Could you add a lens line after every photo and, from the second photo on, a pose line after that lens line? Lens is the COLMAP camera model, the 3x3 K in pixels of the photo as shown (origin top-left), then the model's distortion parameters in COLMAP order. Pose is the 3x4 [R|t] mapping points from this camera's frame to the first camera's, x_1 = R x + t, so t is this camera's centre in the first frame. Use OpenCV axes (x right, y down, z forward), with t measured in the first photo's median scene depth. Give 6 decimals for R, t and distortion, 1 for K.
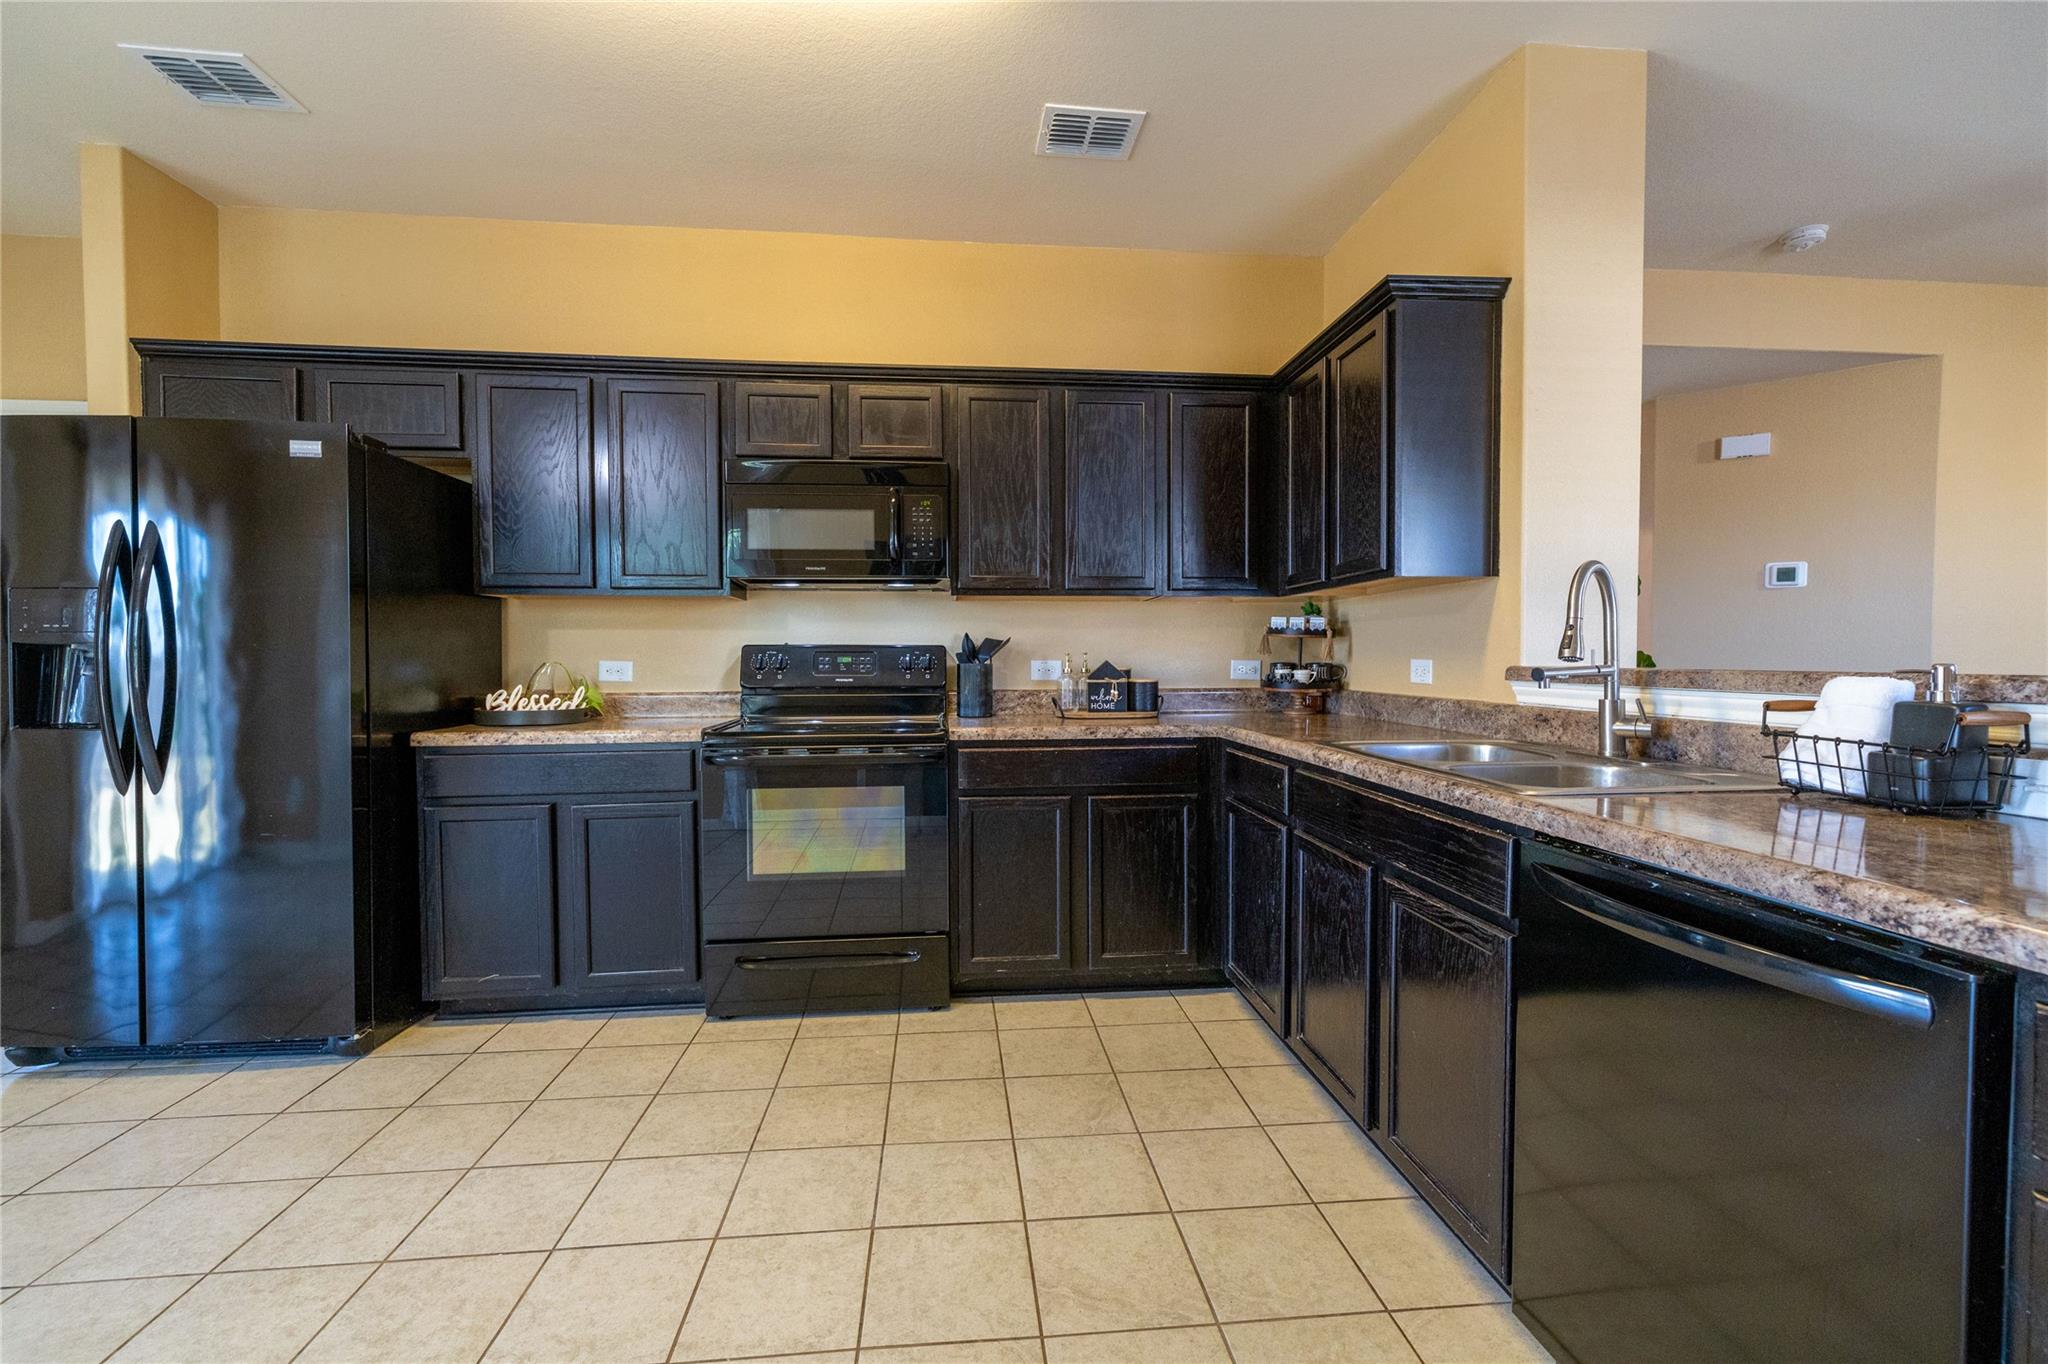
lens RADIAL K [[866.9, 0, 1030.7], [0, 866.9, 678.1], [0, 0, 1]] dist [0.000253, 0.000662]
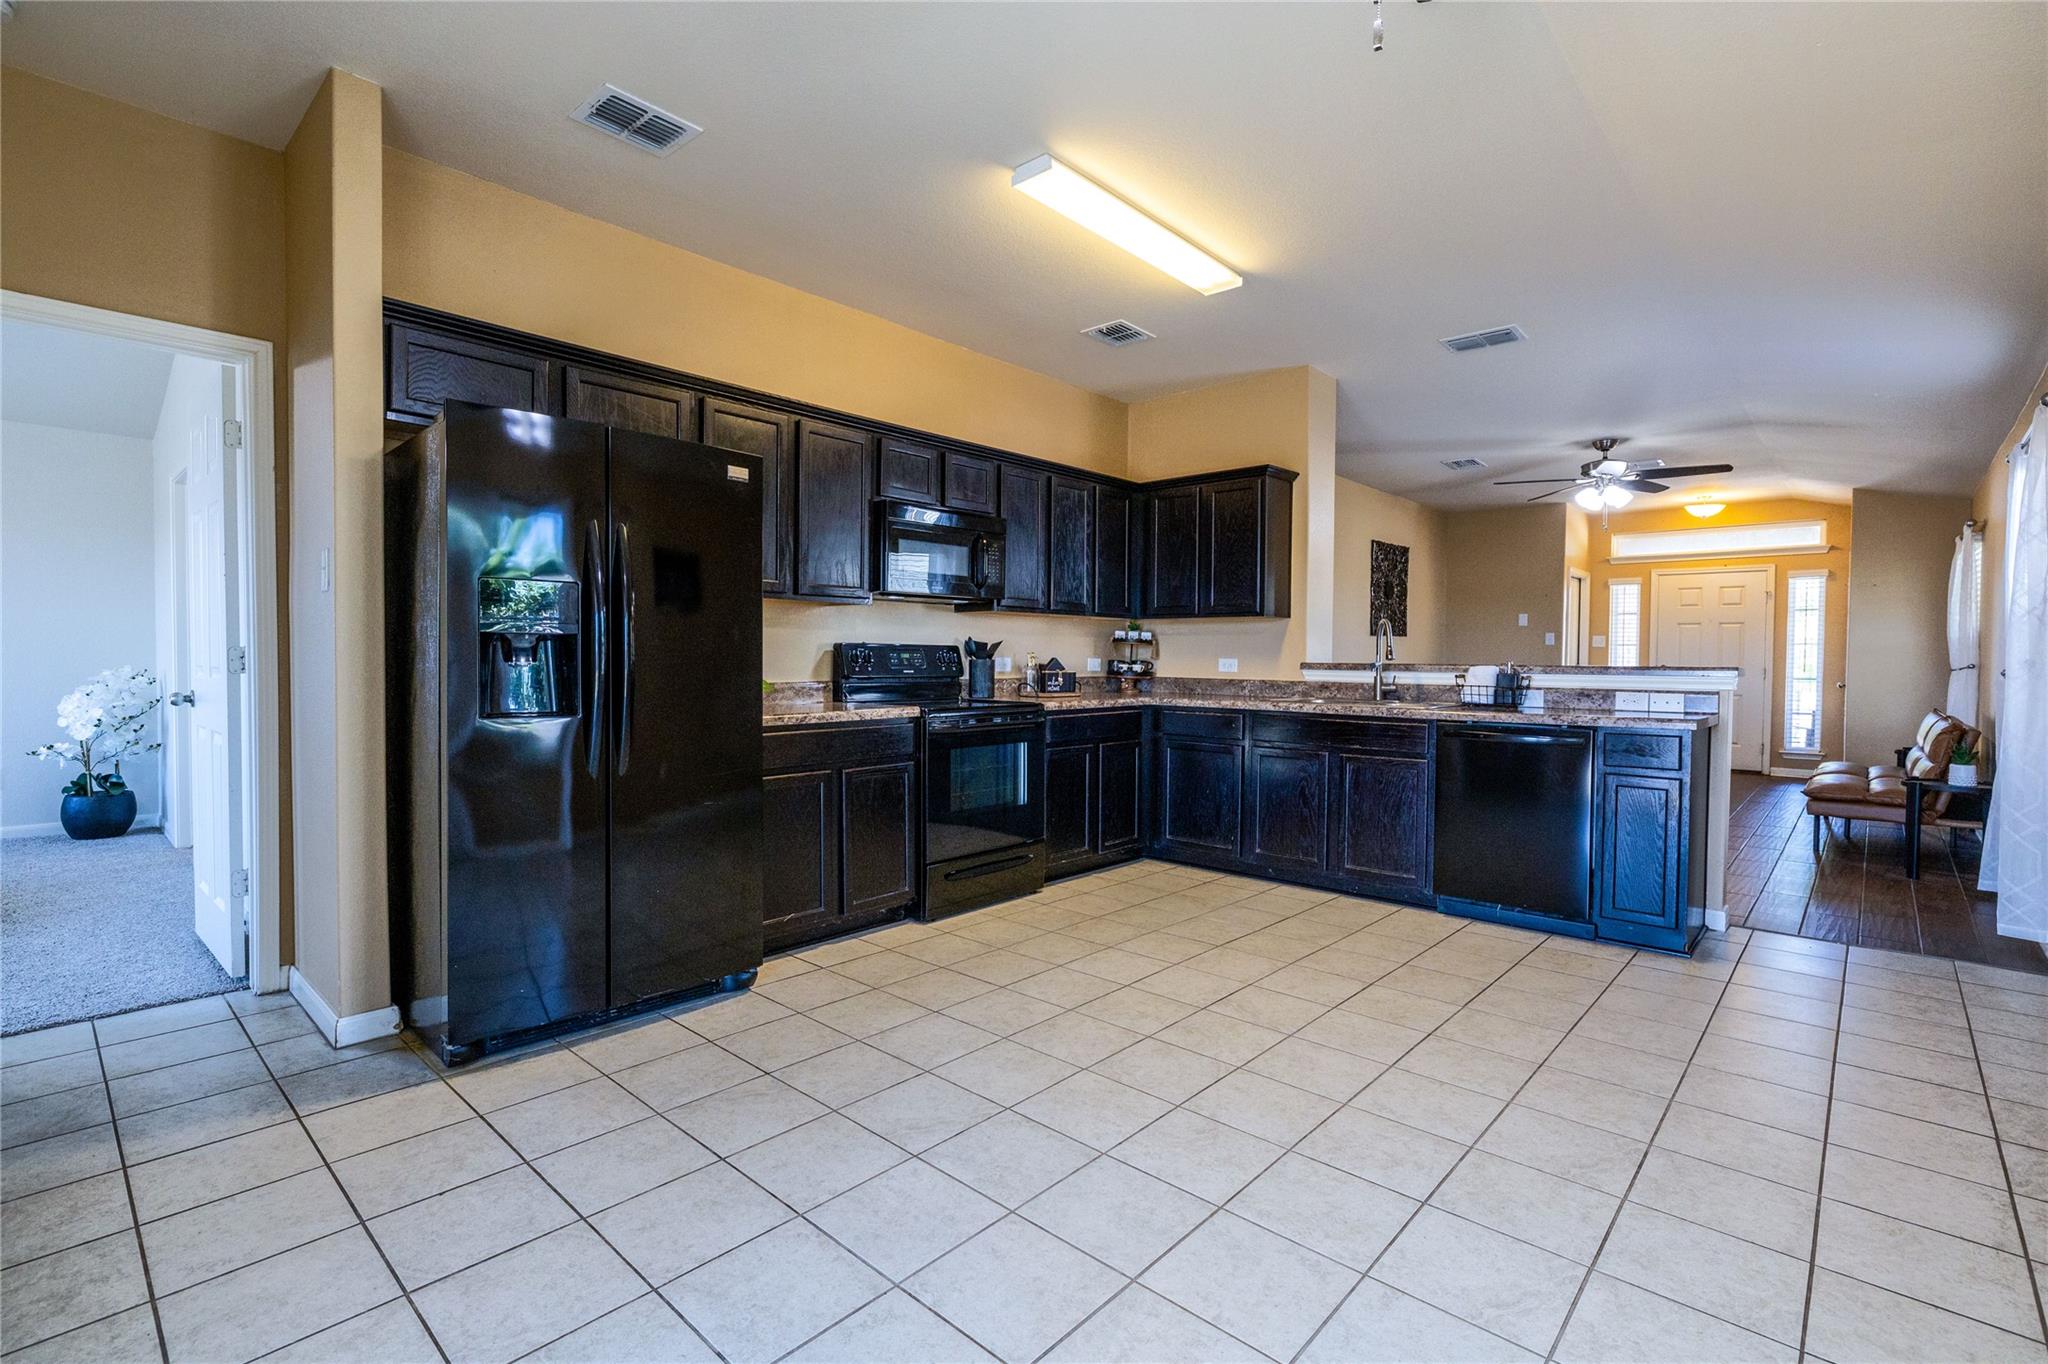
lens RADIAL K [[922.2, 0, 1025.5], [0, 922.2, 680.6], [0, 0, 1]] dist [-0.004524, -0.000336]
pose [[0.748187, -0.008572, 0.663432, -1.099478], [0.006054, 0.999963, 0.006093, 0.009266], [-0.663460, -0.000542, 0.748211, -0.159733]]
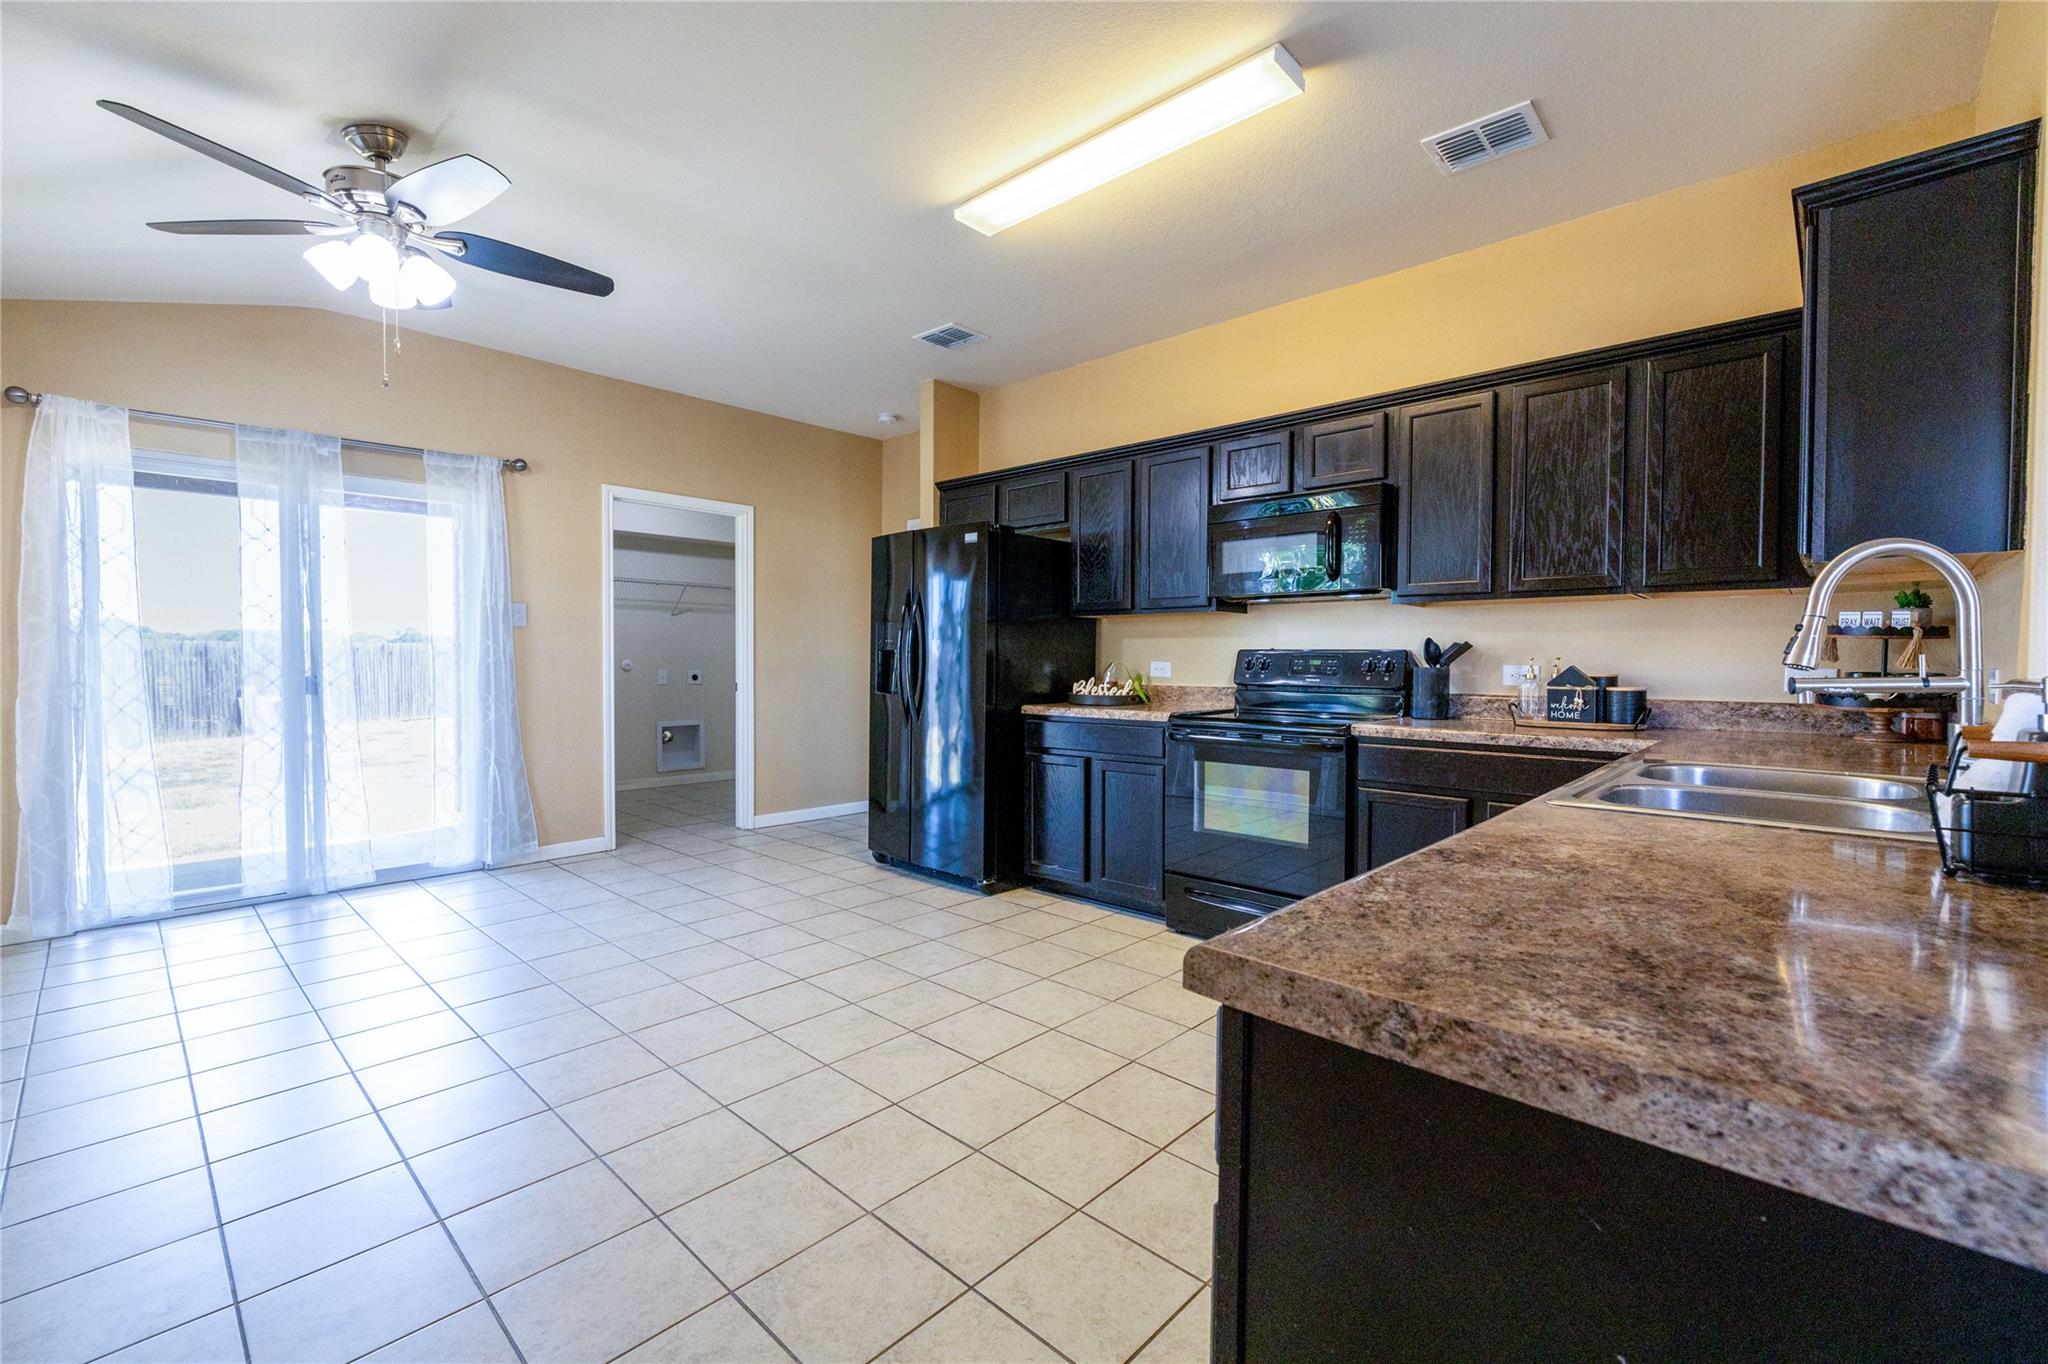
lens RADIAL K [[866.9, 0, 1041.8], [0, 866.9, 677.7], [0, 0, 1]] dist [0.000253, 0.000662]
pose [[0.665544, 0.022626, -0.746015, 0.443301], [-0.028144, 0.999590, 0.005208, 0.003466], [0.745828, 0.017530, 0.665908, -0.038273]]
